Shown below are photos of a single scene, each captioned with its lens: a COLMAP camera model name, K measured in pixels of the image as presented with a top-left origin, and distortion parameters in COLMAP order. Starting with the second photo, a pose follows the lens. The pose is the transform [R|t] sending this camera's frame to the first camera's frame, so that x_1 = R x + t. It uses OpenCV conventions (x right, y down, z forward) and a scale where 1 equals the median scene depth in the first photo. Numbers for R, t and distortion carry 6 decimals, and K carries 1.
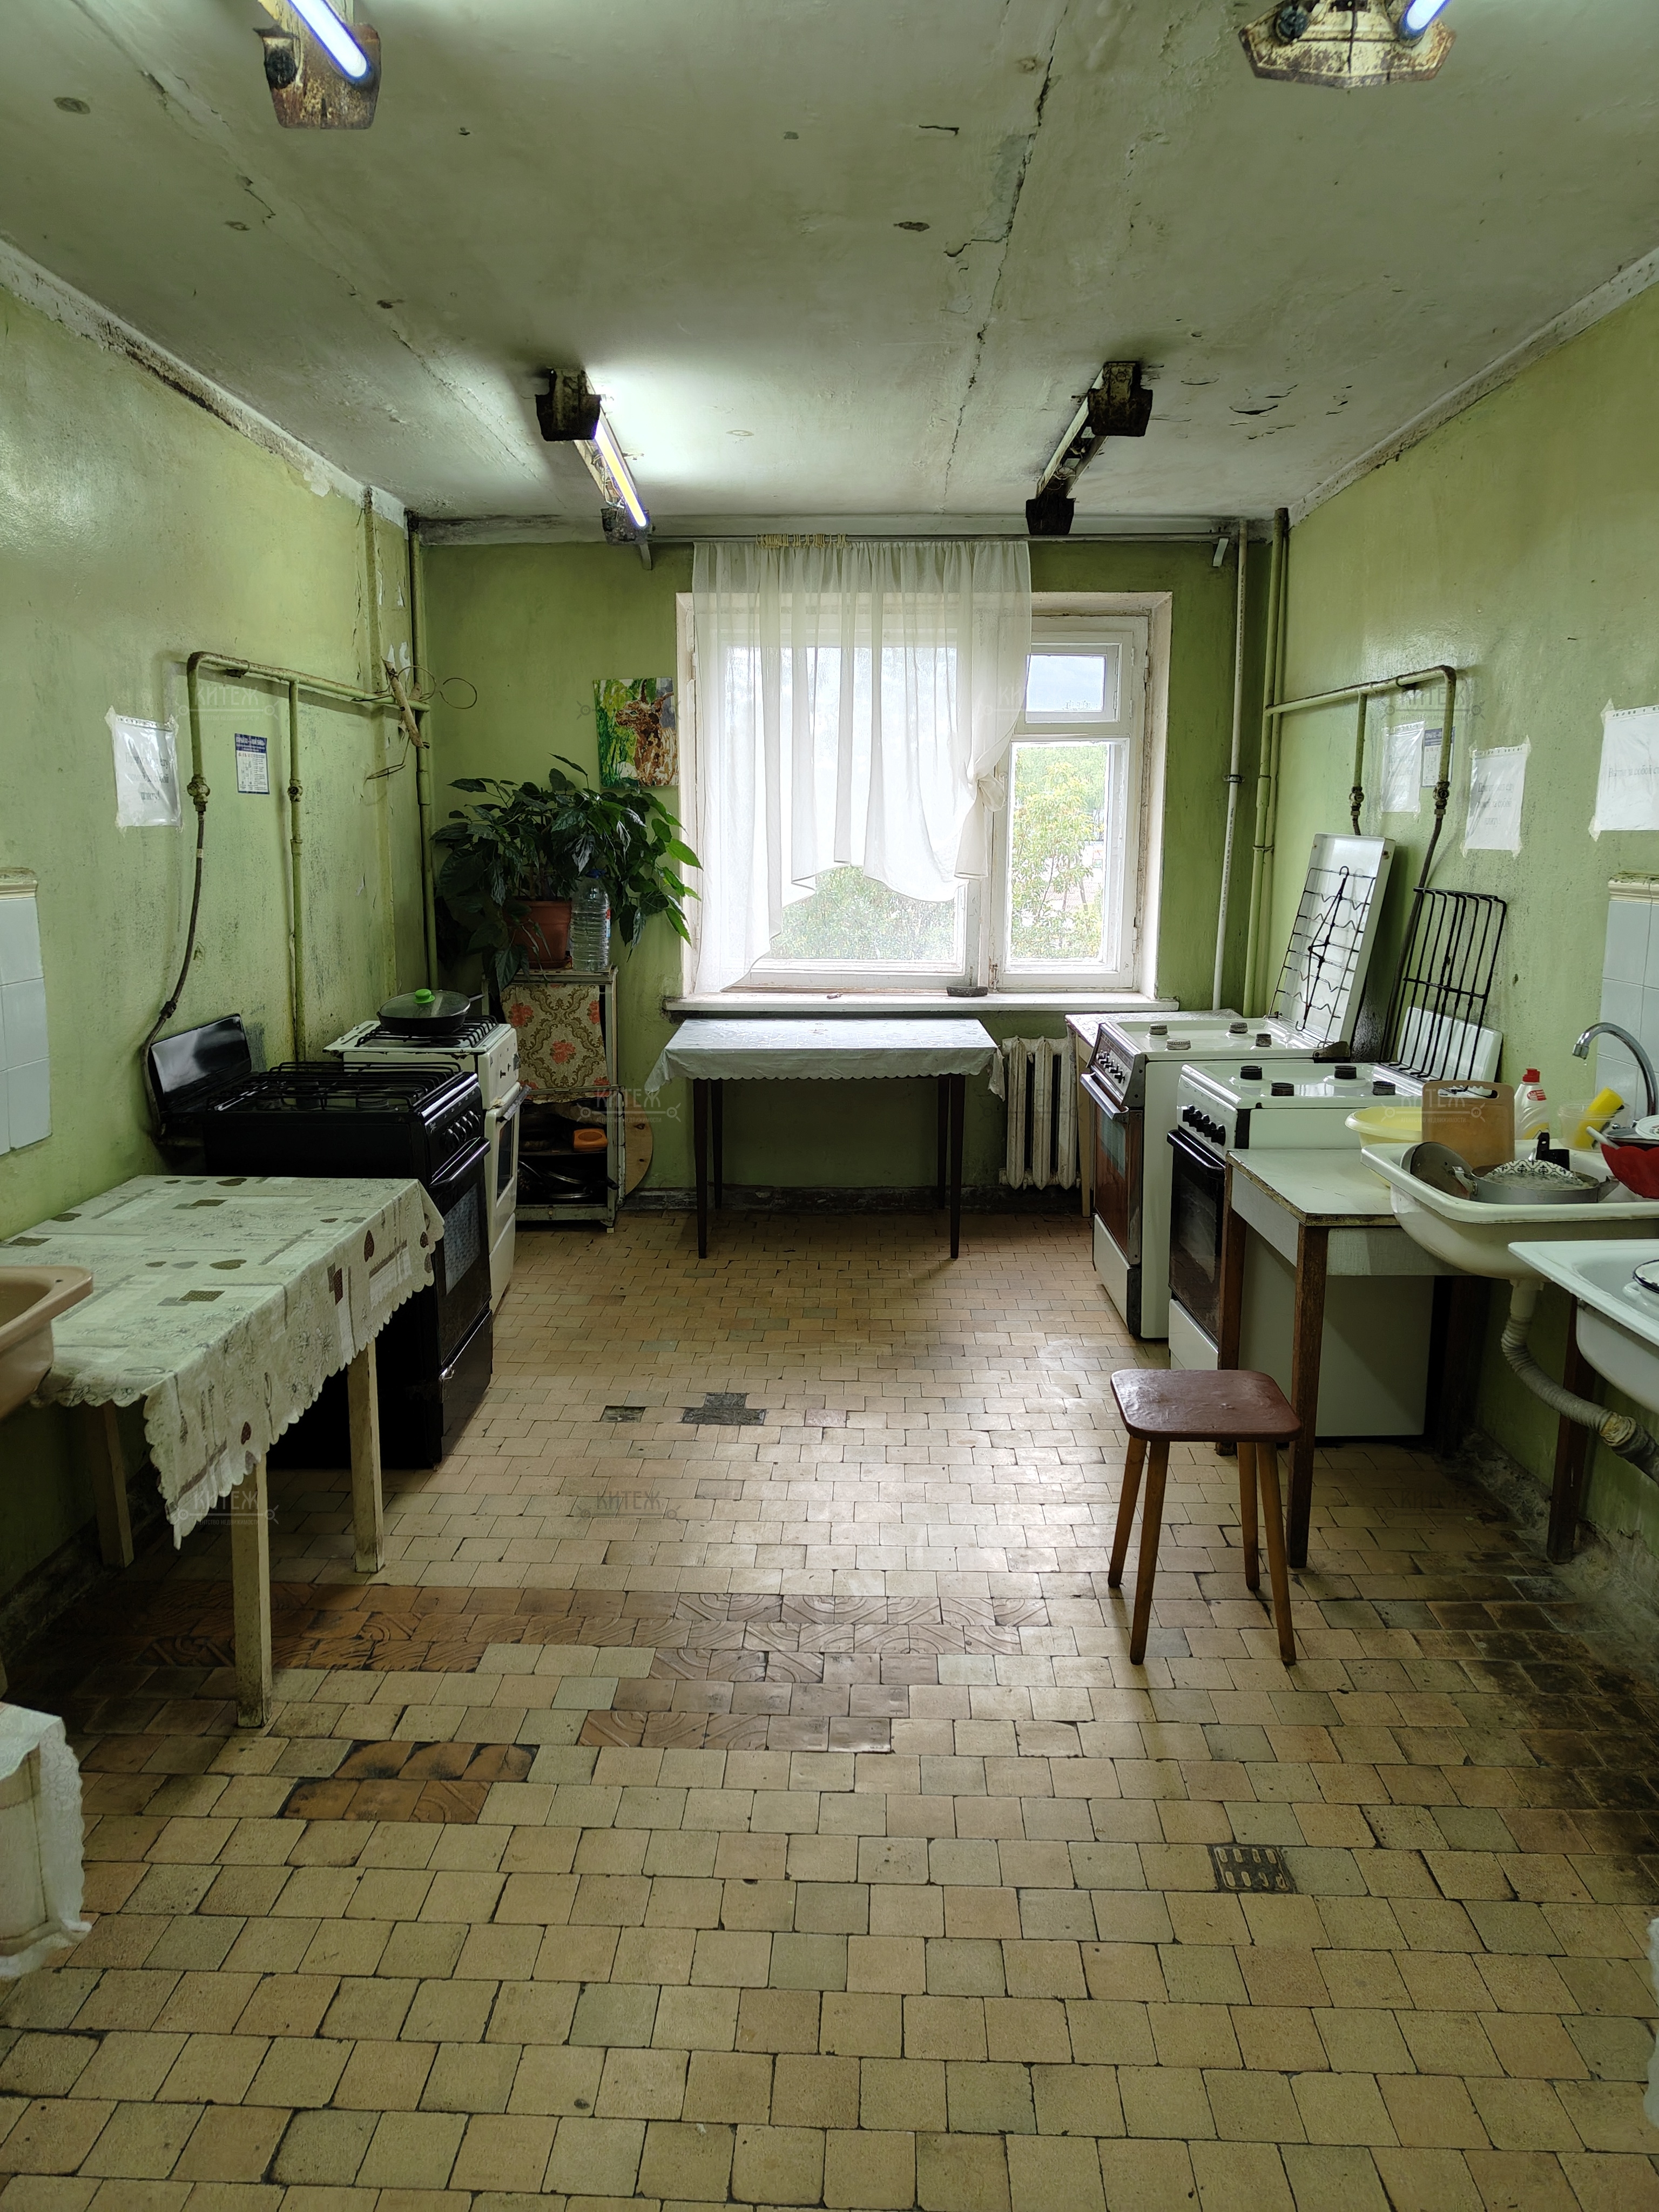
lens RADIAL K [[1529.8, 0, 823.0], [0, 1529.8, 1100.6], [0, 0, 1]] dist [0.037053, -0.038922]
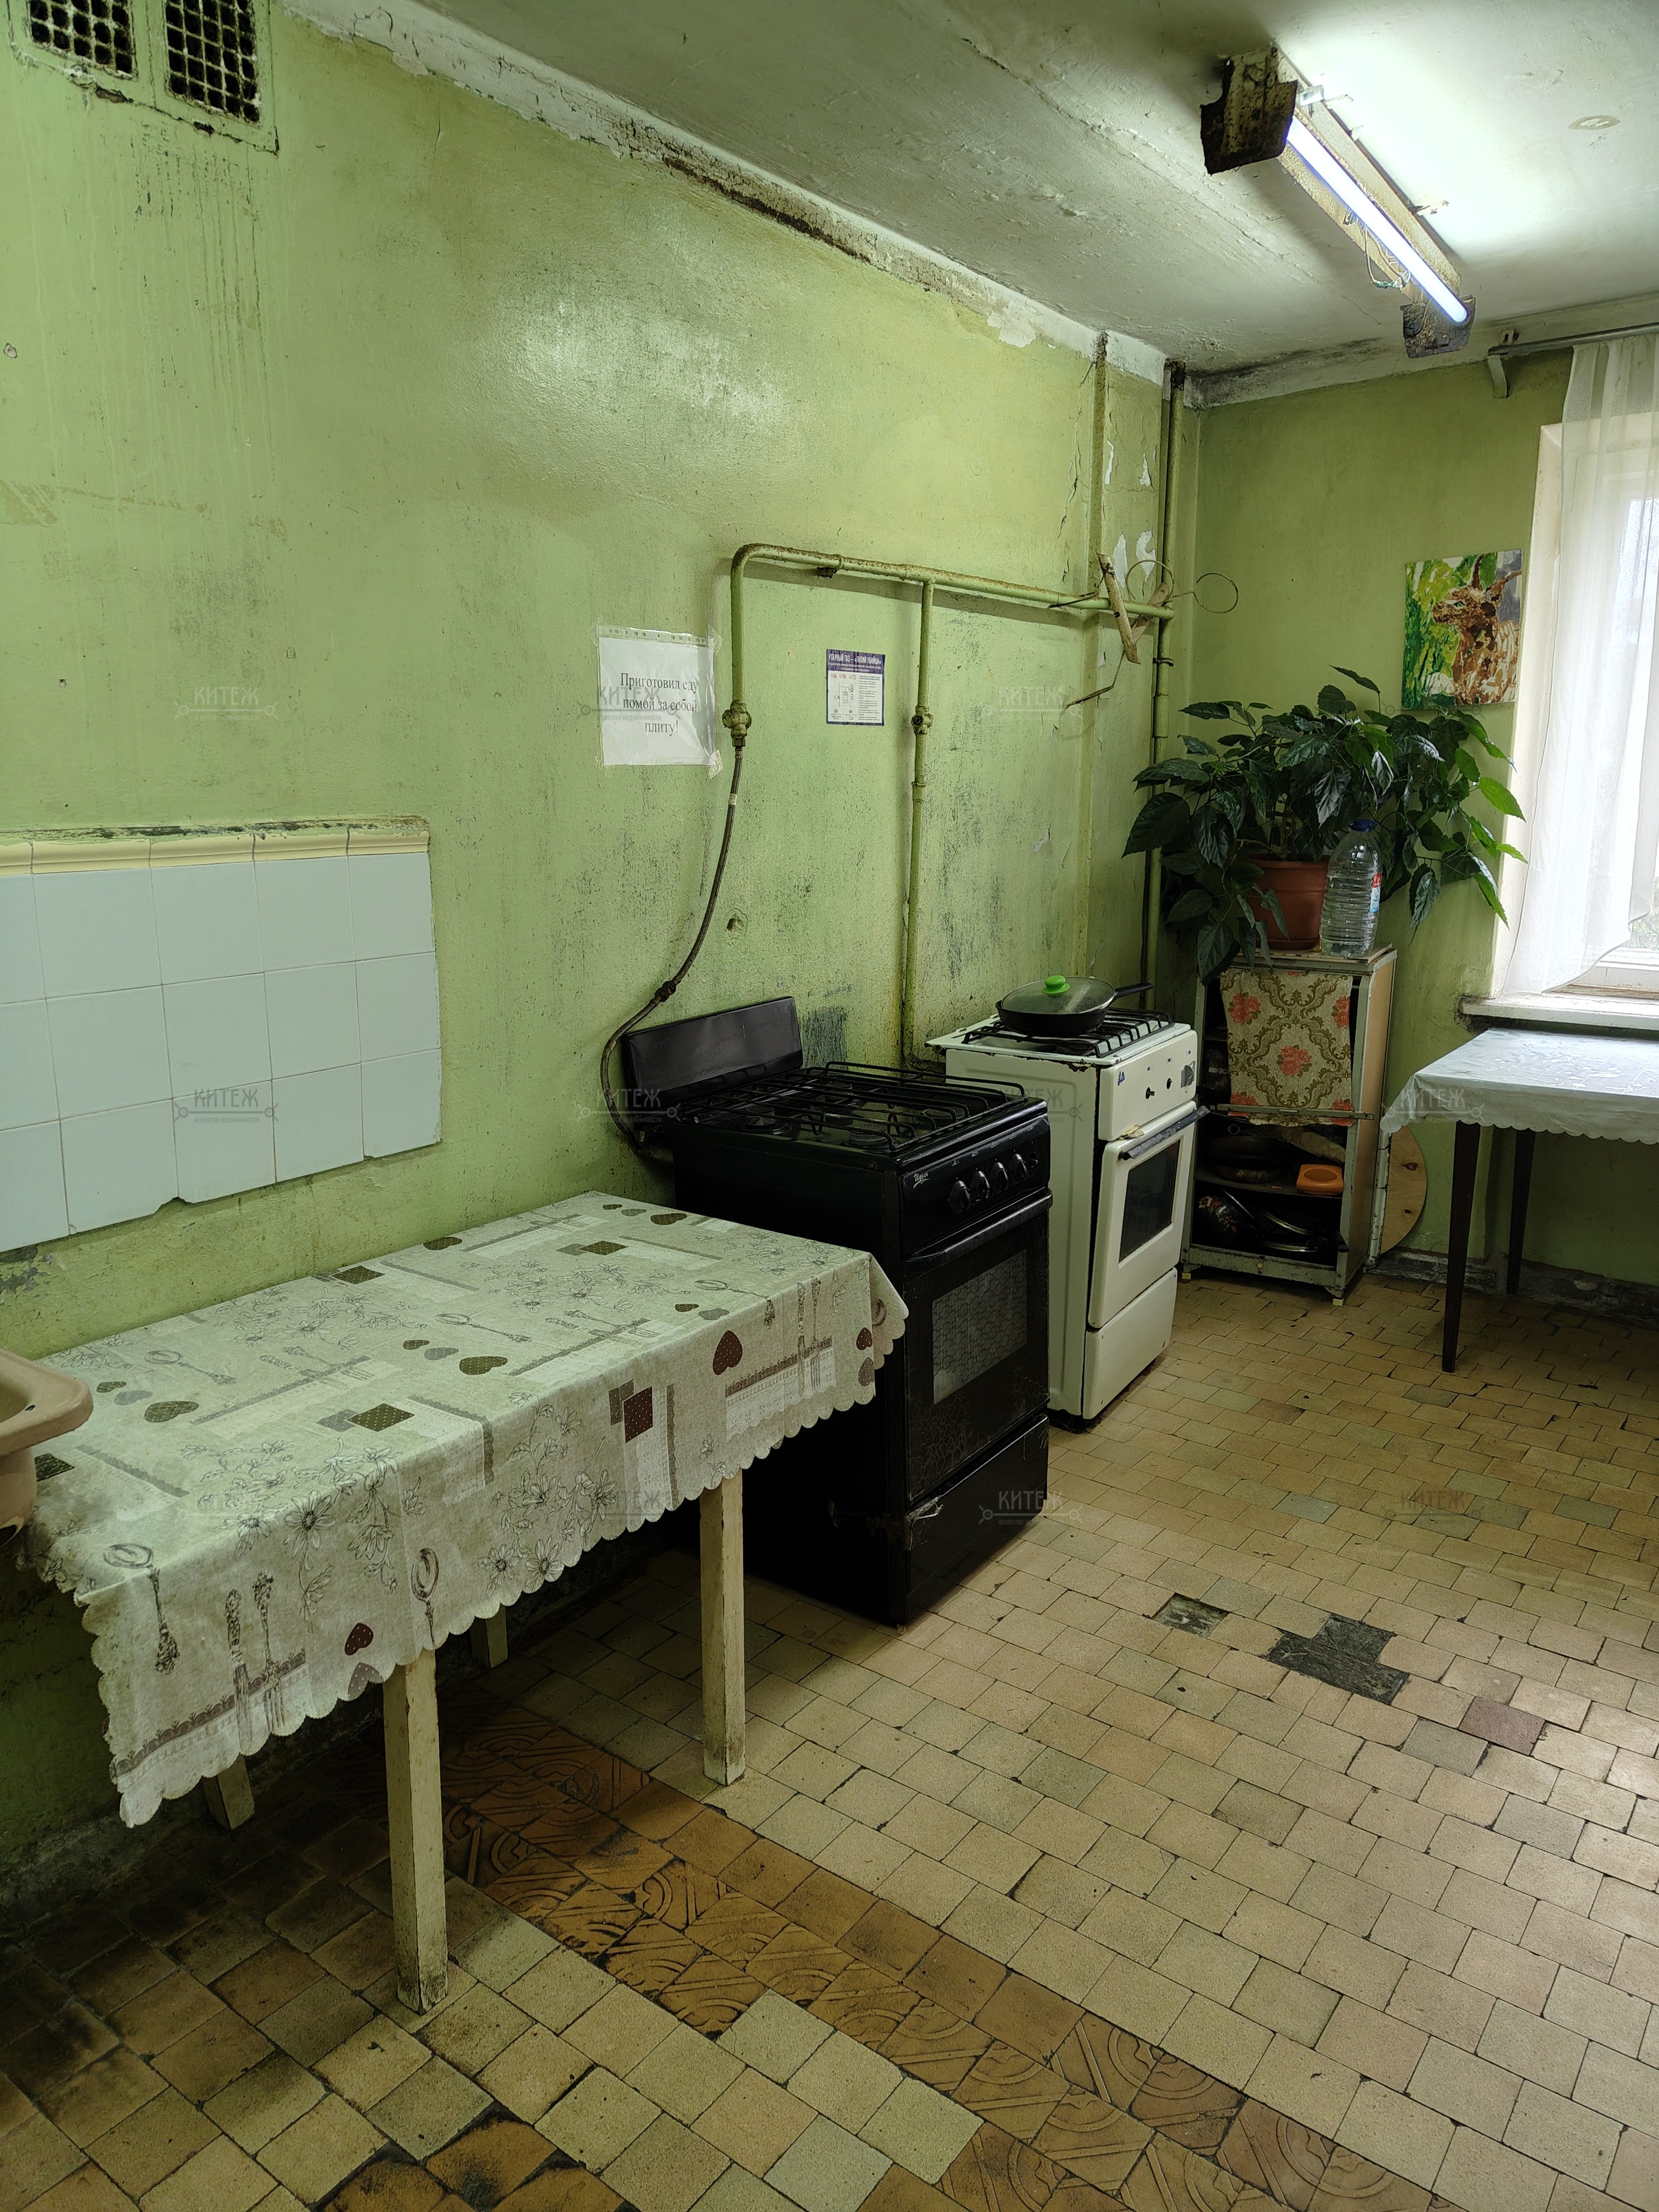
lens RADIAL K [[1529.8, 0, 823.0], [0, 1529.8, 1100.6], [0, 0, 1]] dist [0.037053, -0.038922]
pose [[0.818671, 0.113167, -0.563002, 0.089354], [-0.093630, 0.993576, 0.063566, -0.049640], [0.566579, 0.000675, 0.824007, 0.306401]]
